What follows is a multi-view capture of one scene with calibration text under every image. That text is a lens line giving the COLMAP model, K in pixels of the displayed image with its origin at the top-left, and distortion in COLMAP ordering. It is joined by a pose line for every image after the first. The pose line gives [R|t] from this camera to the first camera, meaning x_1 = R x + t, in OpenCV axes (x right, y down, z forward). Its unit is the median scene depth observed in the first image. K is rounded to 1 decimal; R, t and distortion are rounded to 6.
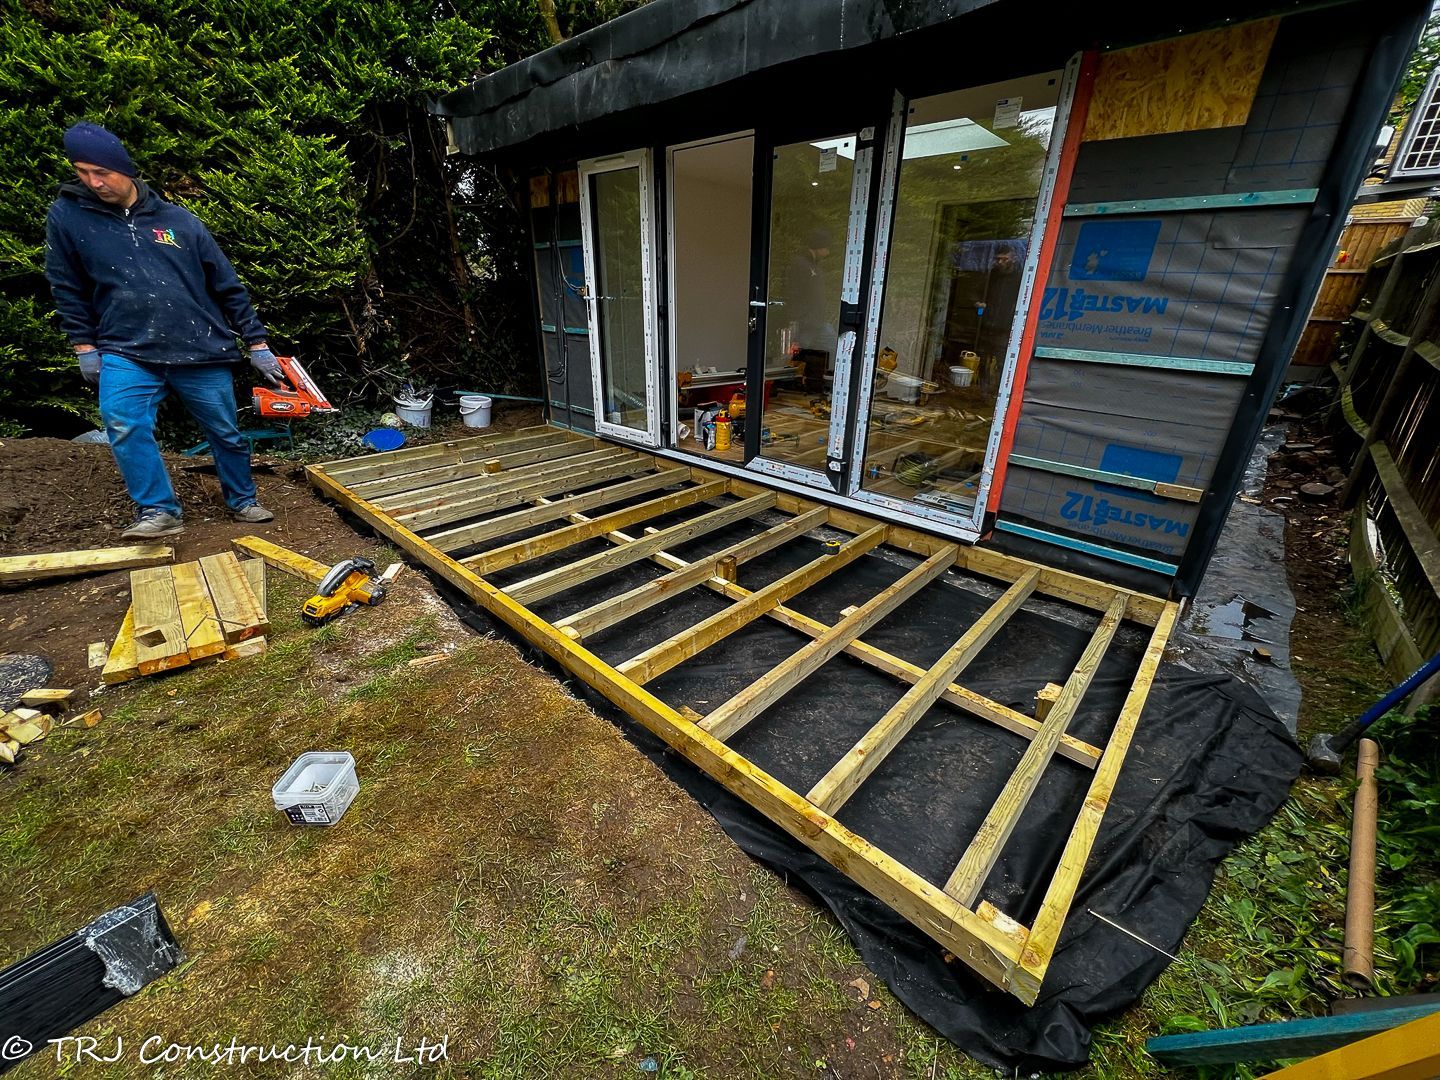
lens RADIAL K [[577.1, 0, 718.5], [0, 577.1, 547.1], [0, 0, 1]] dist [-0.003237, -0.000002]
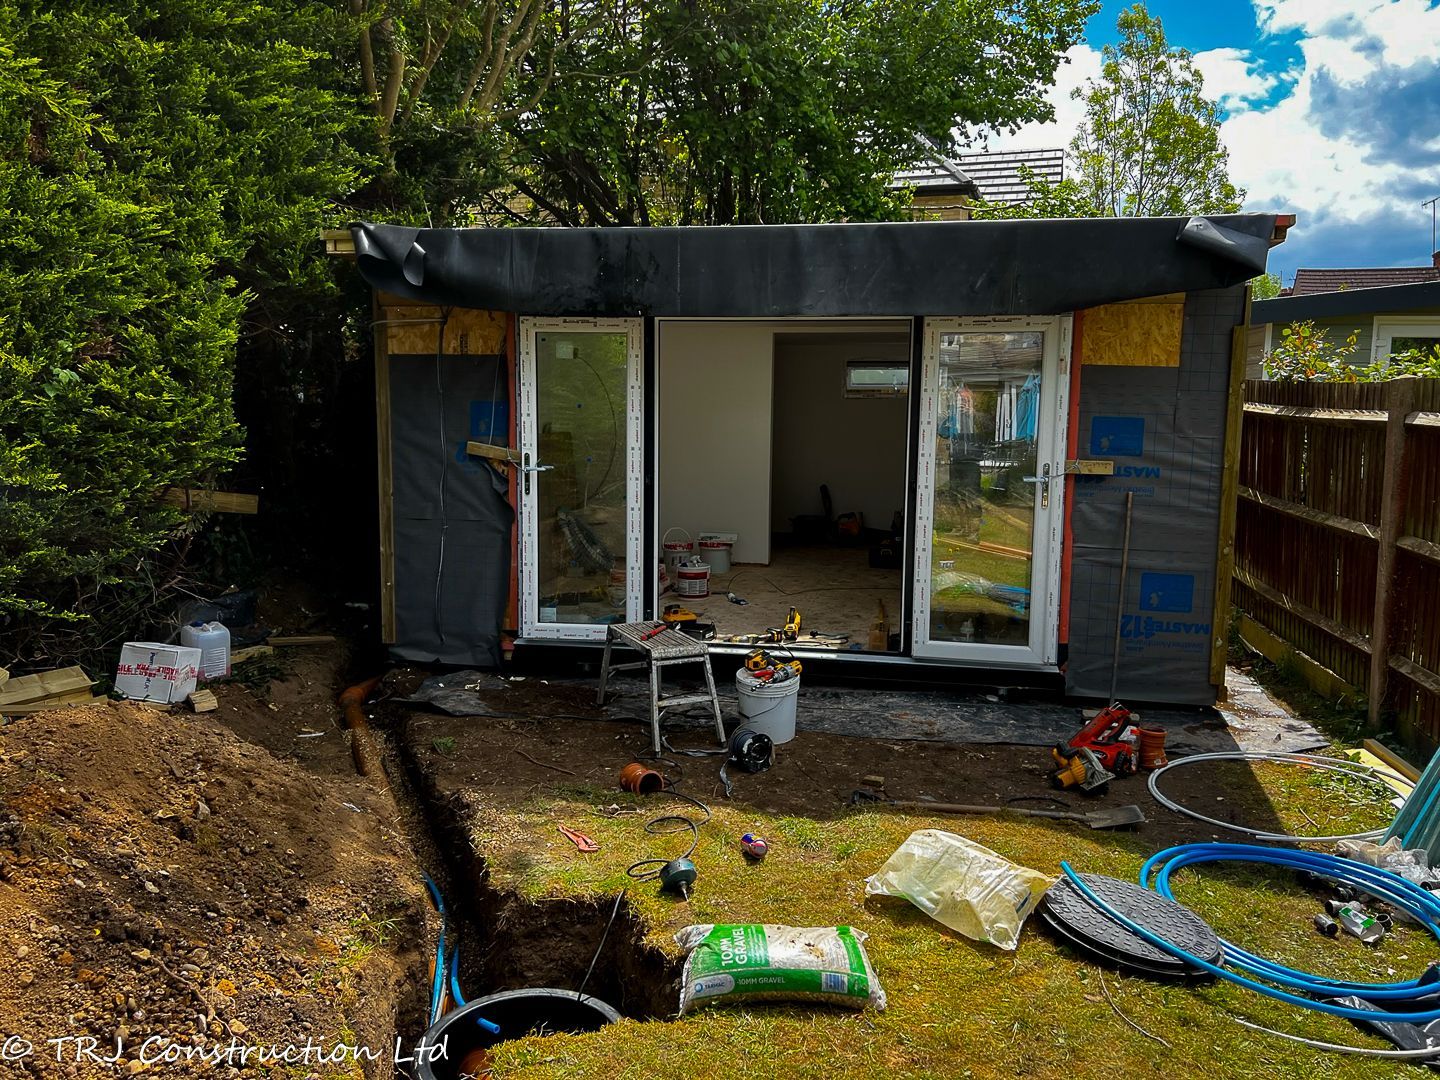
lens RADIAL K [[1084.3, 0, 726.0], [0, 1084.3, 523.5], [0, 0, 1]] dist [0.057509, -0.061617]
pose [[0.834766, -0.066040, 0.546630, -1.064340], [0.224635, 0.947249, -0.228603, 0.047897], [-0.502697, 0.313622, 0.805566, -0.392172]]
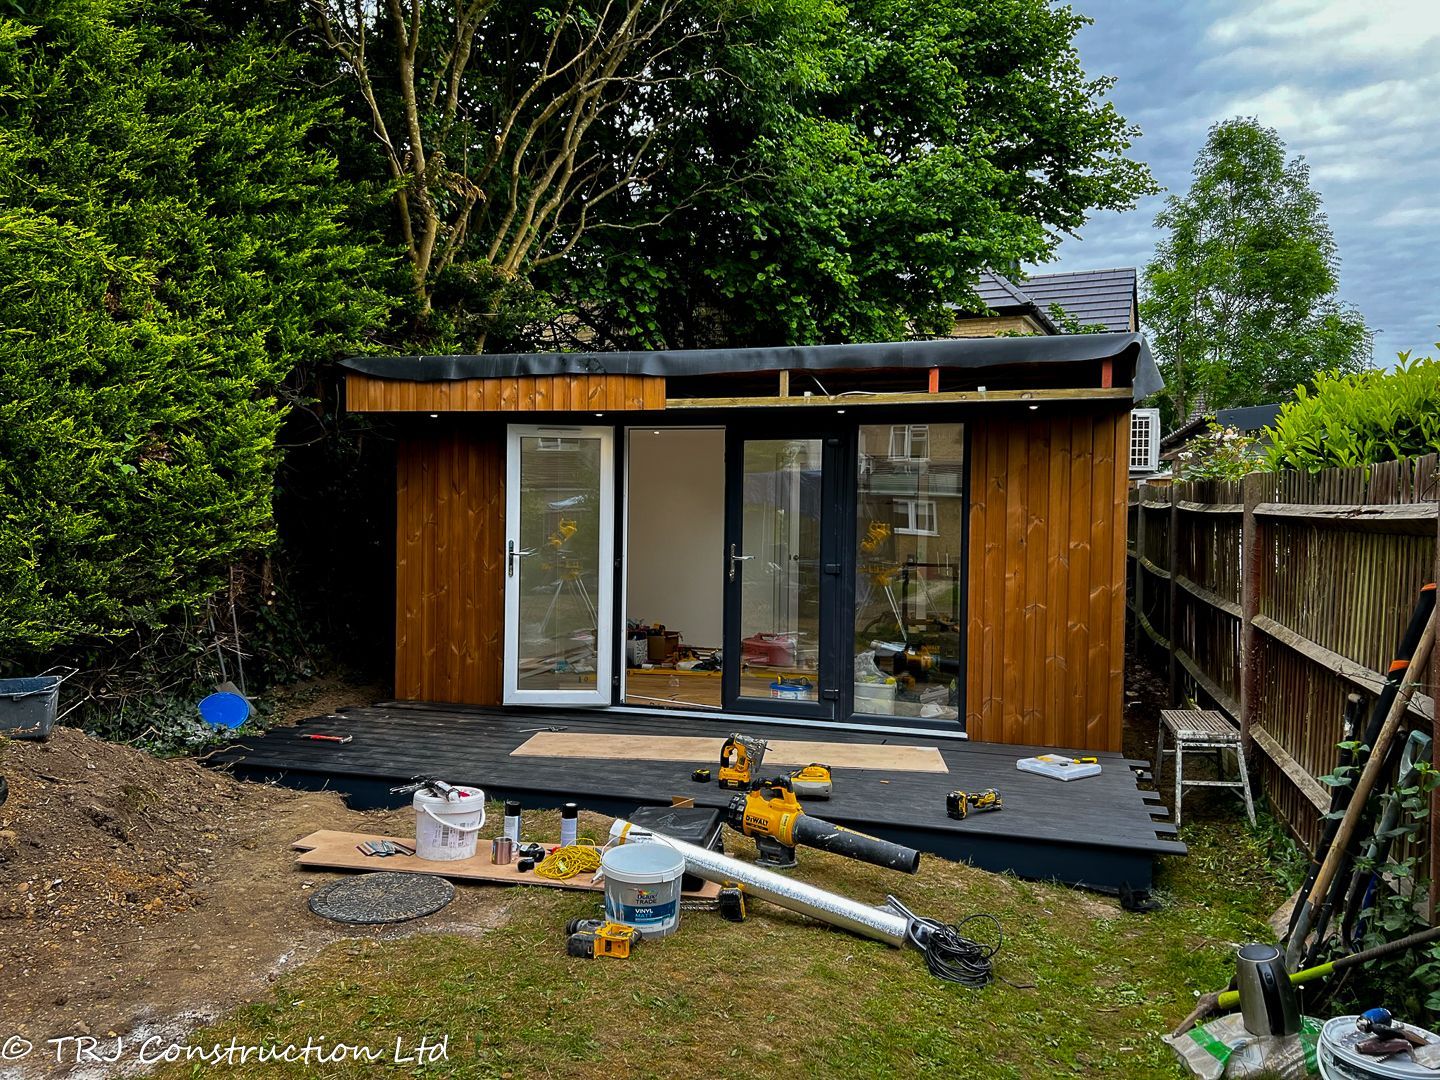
lens RADIAL K [[1084.3, 0, 715.7], [0, 1084.3, 553.1], [0, 0, 1]] dist [0.057509, -0.061617]
pose [[0.896862, -0.015211, 0.442049, -0.929600], [0.178358, 0.926990, -0.329967, 0.261394], [-0.404756, 0.374778, 0.834095, -0.761391]]
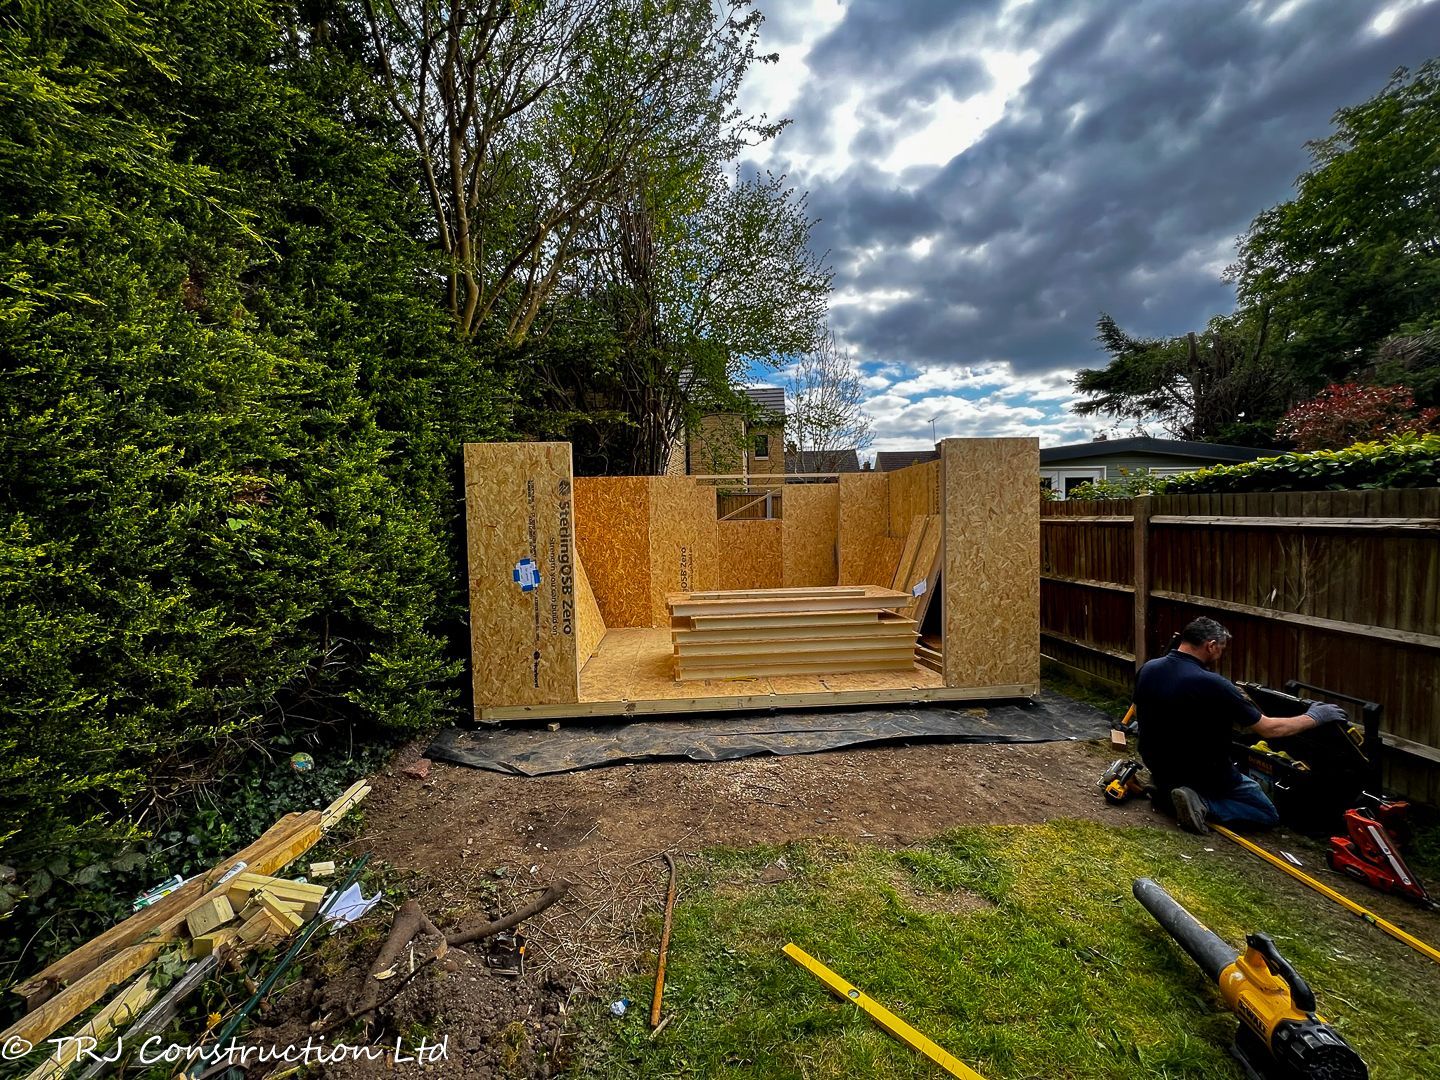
lens RADIAL K [[577.1, 0, 726.5], [0, 577.1, 539.3], [0, 0, 1]] dist [-0.003237, -0.000002]
pose [[0.679015, -0.051678, 0.732303, -1.088415], [0.328241, 0.913627, -0.239881, -0.199403], [-0.656656, 0.403255, 0.637330, 0.155381]]
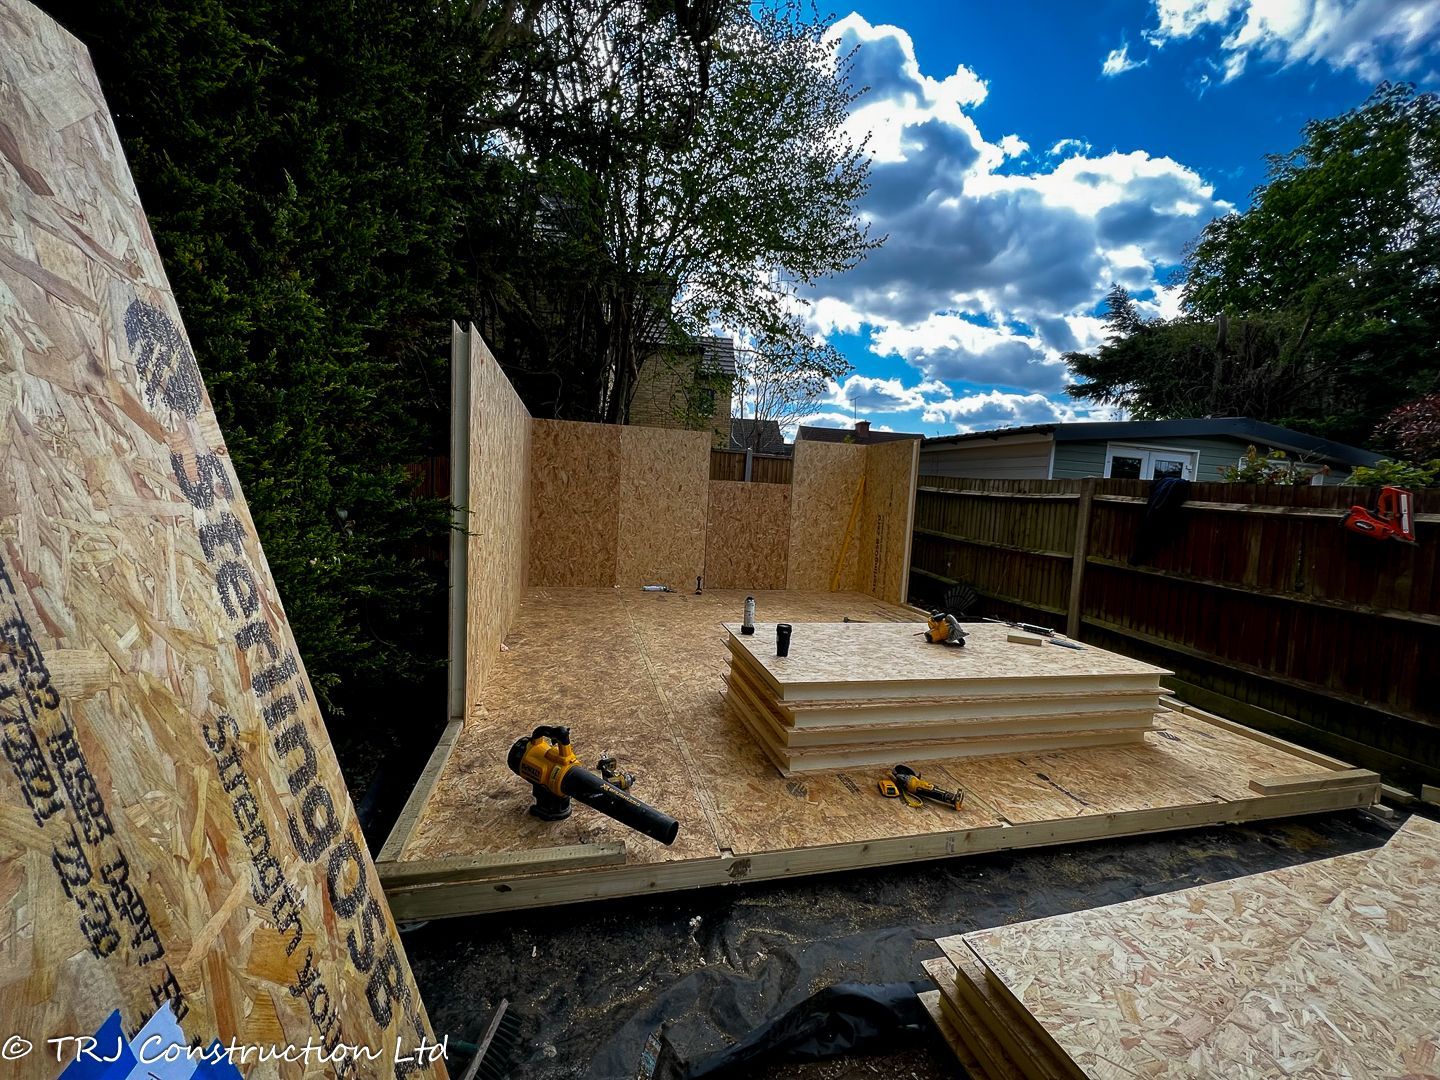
lens RADIAL K [[549.8, 0, 714.0], [0, 549.8, 551.7], [0, 0, 1]] dist [-0.001018, -0.000334]
pose [[0.539668, -0.074548, 0.838571, -0.713998], [0.297836, 0.948562, -0.107348, -0.526834], [-0.787434, 0.307689, 0.534112, 1.004430]]
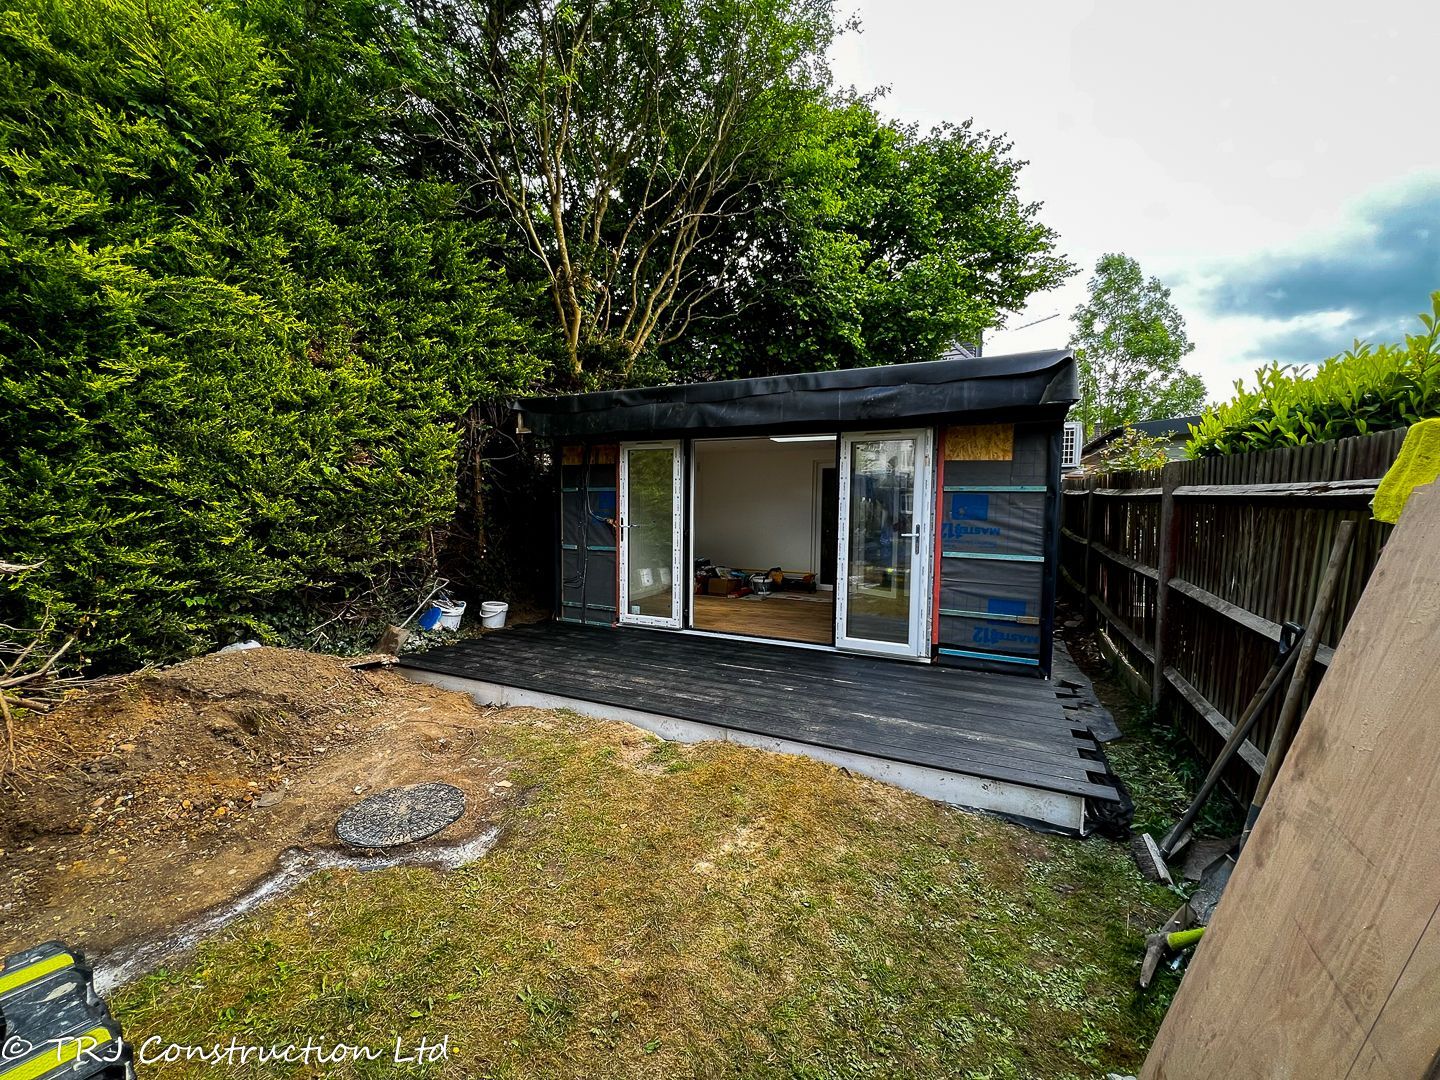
lens RADIAL K [[577.1, 0, 722.5], [0, 577.1, 545.0], [0, 0, 1]] dist [-0.003237, -0.000002]
pose [[0.953066, -0.027177, 0.301542, -0.545844], [0.127513, 0.939353, -0.318364, 0.109728], [-0.274602, 0.341873, 0.898731, -0.393479]]
